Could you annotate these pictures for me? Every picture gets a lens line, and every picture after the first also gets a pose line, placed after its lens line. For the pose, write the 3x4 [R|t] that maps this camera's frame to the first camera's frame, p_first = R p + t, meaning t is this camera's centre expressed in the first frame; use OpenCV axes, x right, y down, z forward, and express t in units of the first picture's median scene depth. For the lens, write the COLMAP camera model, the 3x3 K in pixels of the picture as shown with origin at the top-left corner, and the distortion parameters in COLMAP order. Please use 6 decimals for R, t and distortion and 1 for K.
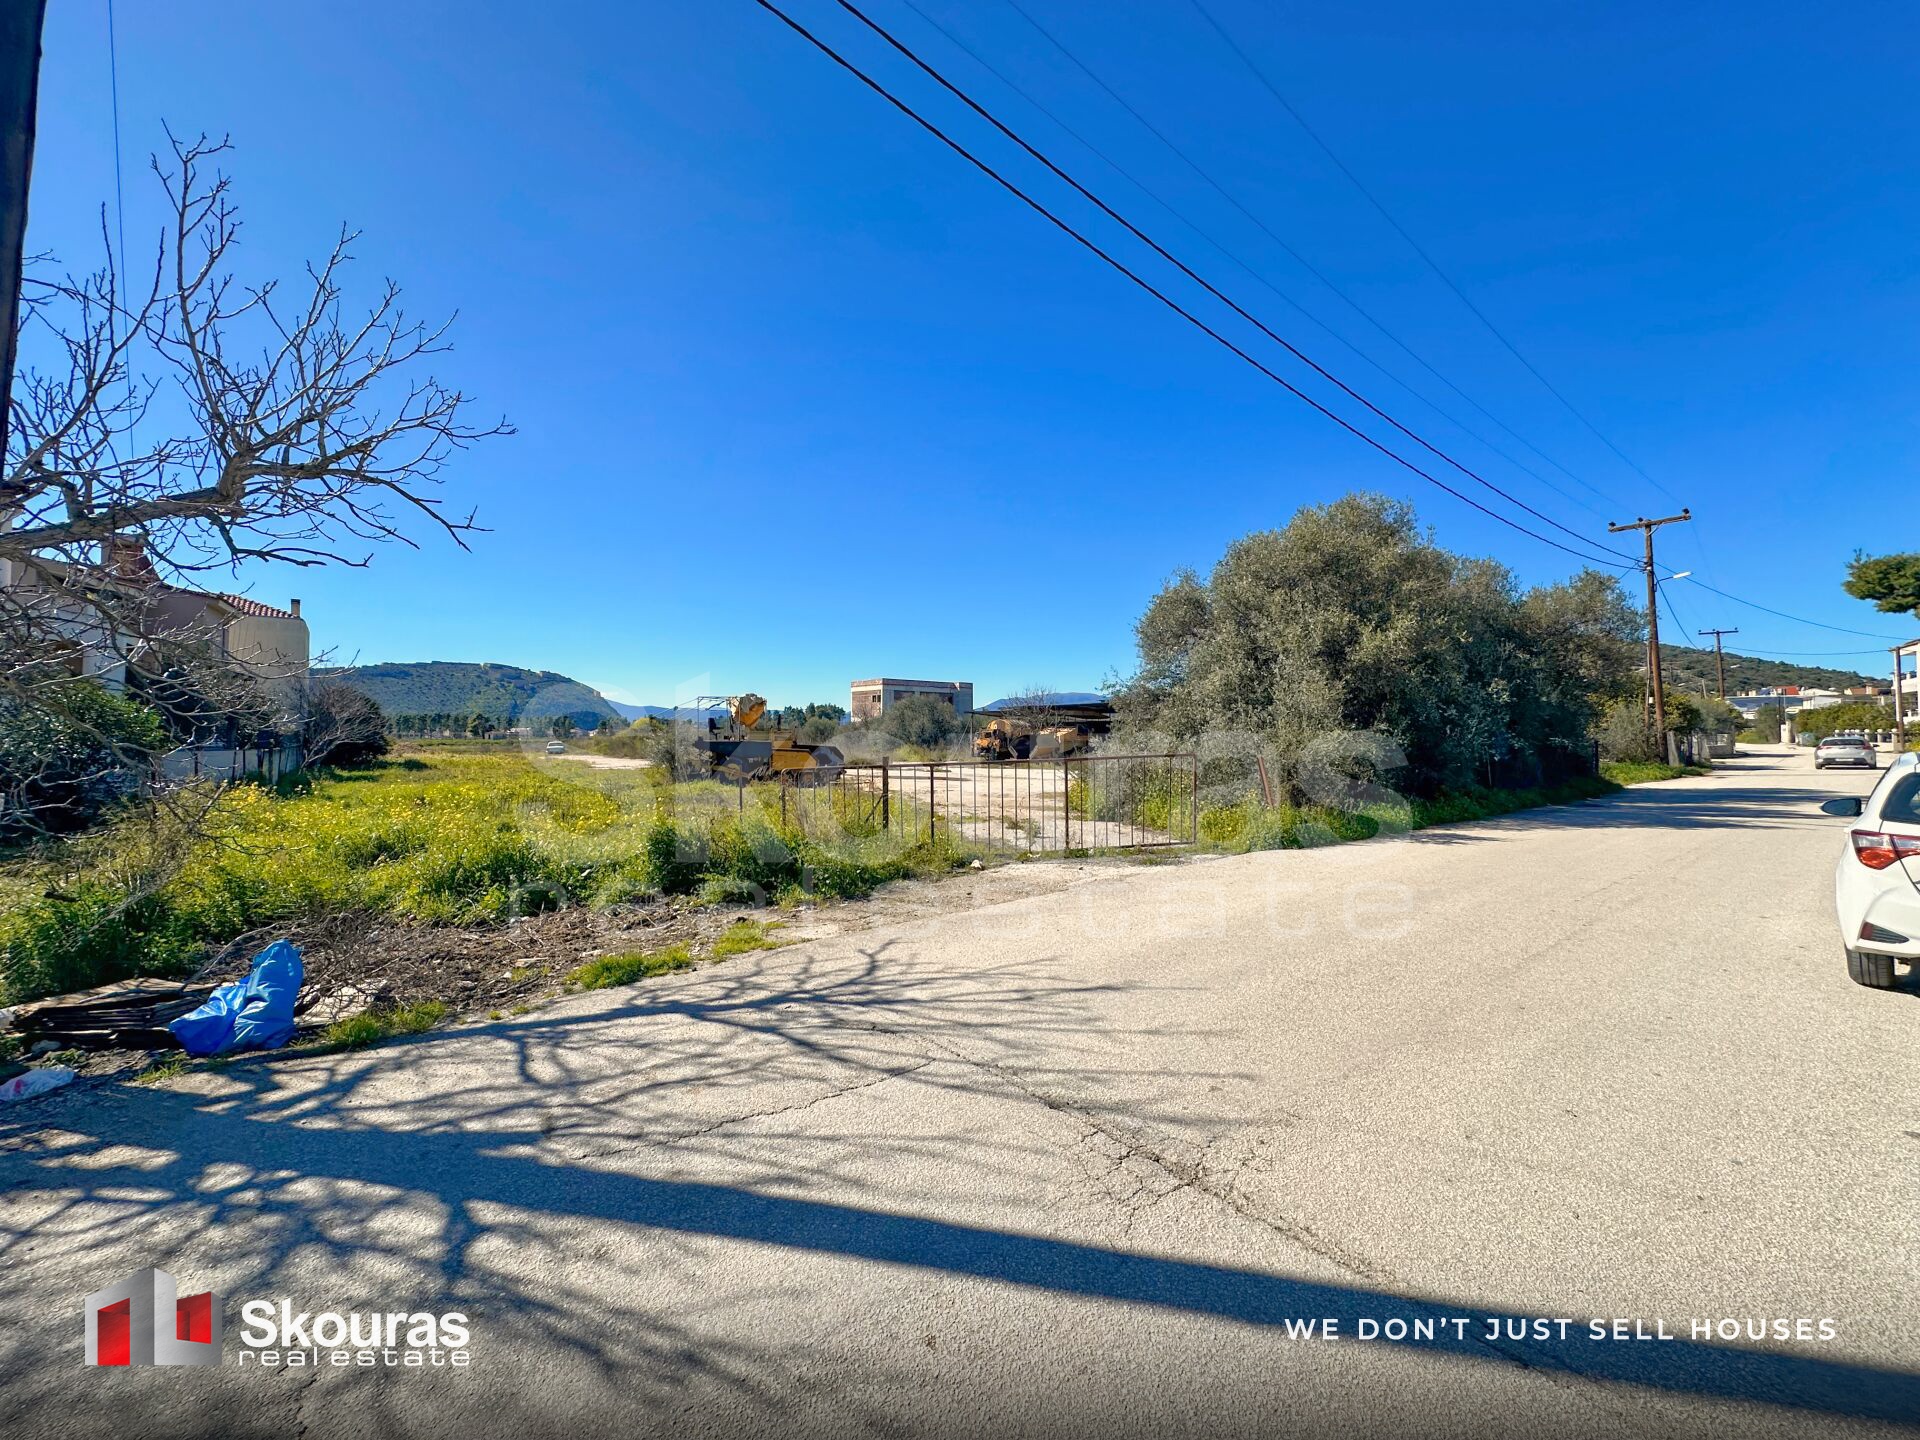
lens RADIAL K [[769.0, 0, 961.7], [0, 769.0, 718.7], [0, 0, 1]] dist [0.000218, 0.000223]
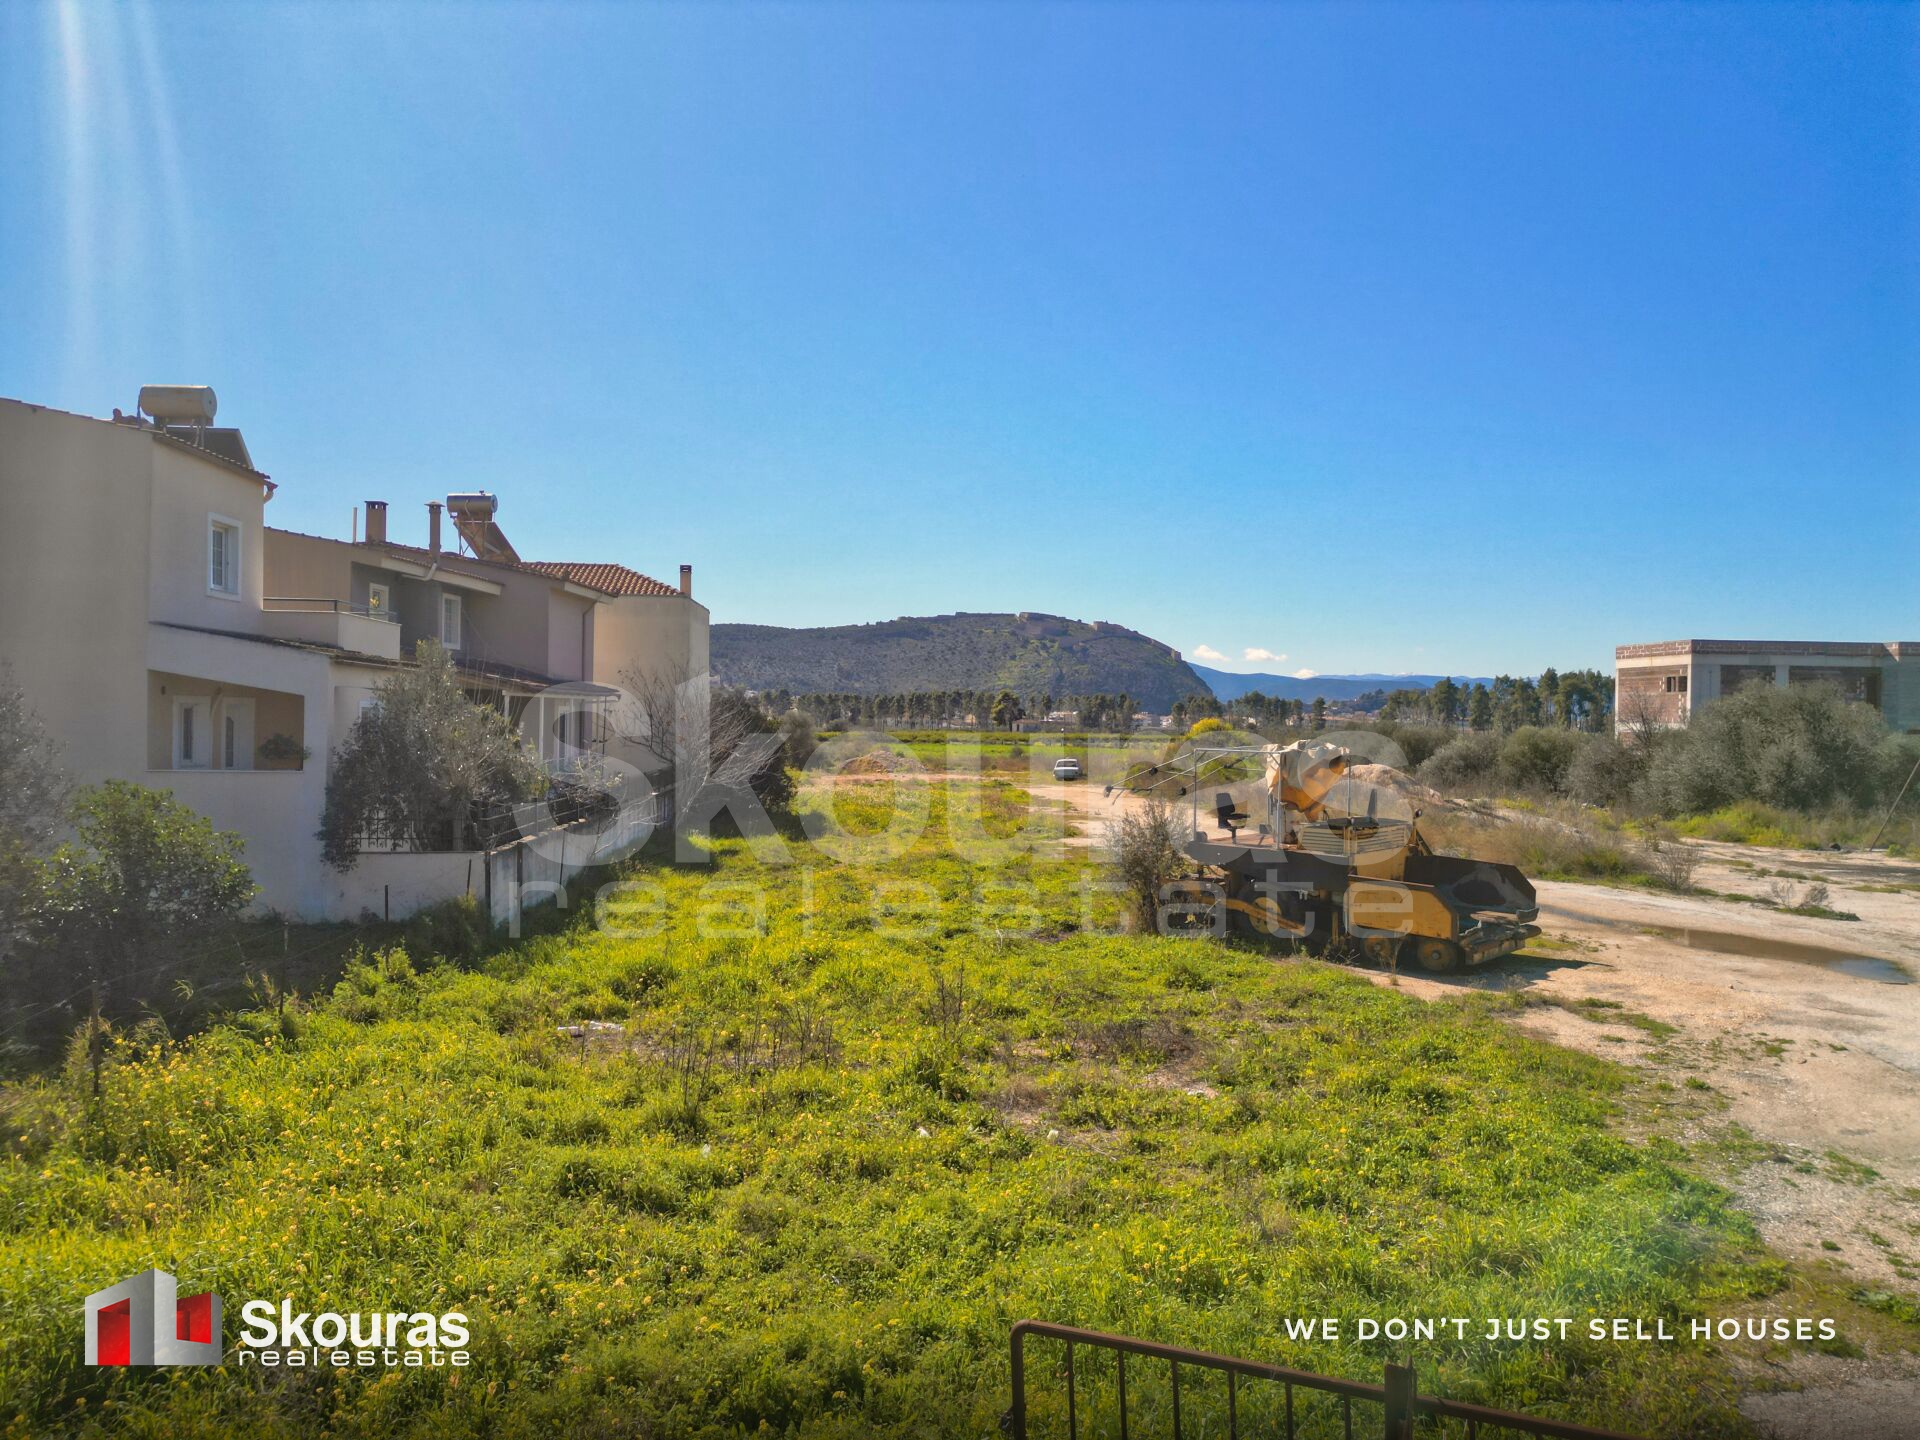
lens RADIAL K [[1344.8, 0, 954.3], [0, 1344.8, 729.9], [0, 0, 1]] dist [0.112848, -0.134410]
pose [[0.821619, 0.013978, -0.569866, 0.003666], [0.001018, 0.999662, 0.025988, -0.027345], [0.570036, -0.021932, 0.821327, 0.102796]]
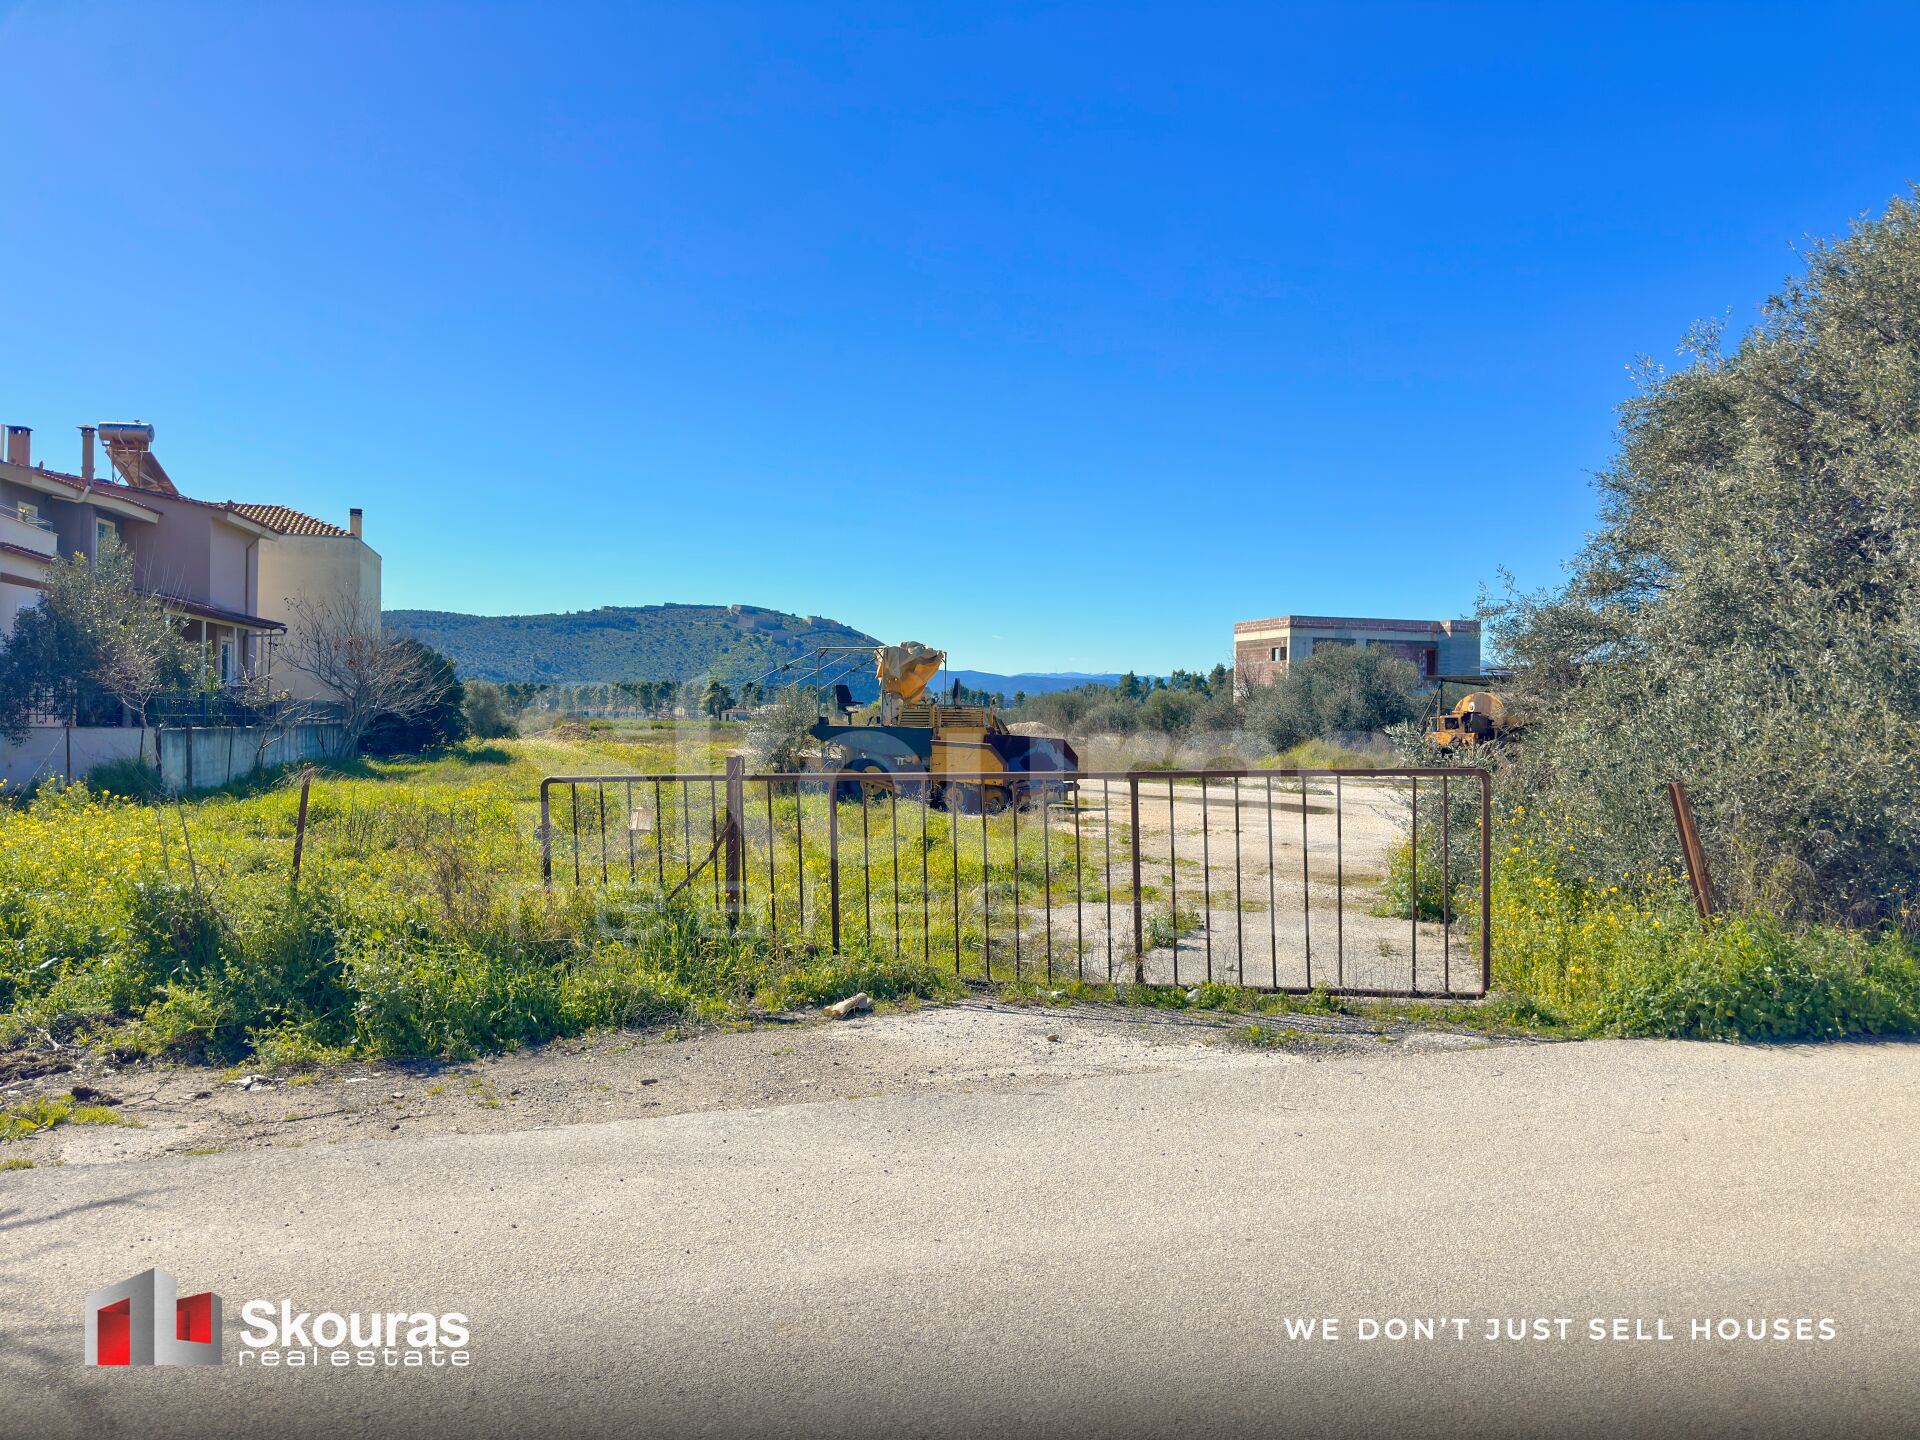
lens RADIAL K [[1350.5, 0, 972.0], [0, 1350.5, 725.2], [0, 0, 1]] dist [0.107337, -0.135018]
pose [[0.927356, 0.014321, -0.373906, 0.060421], [-0.005356, 0.999673, 0.025004, 0.001404], [0.374142, -0.021185, 0.927129, 0.049580]]
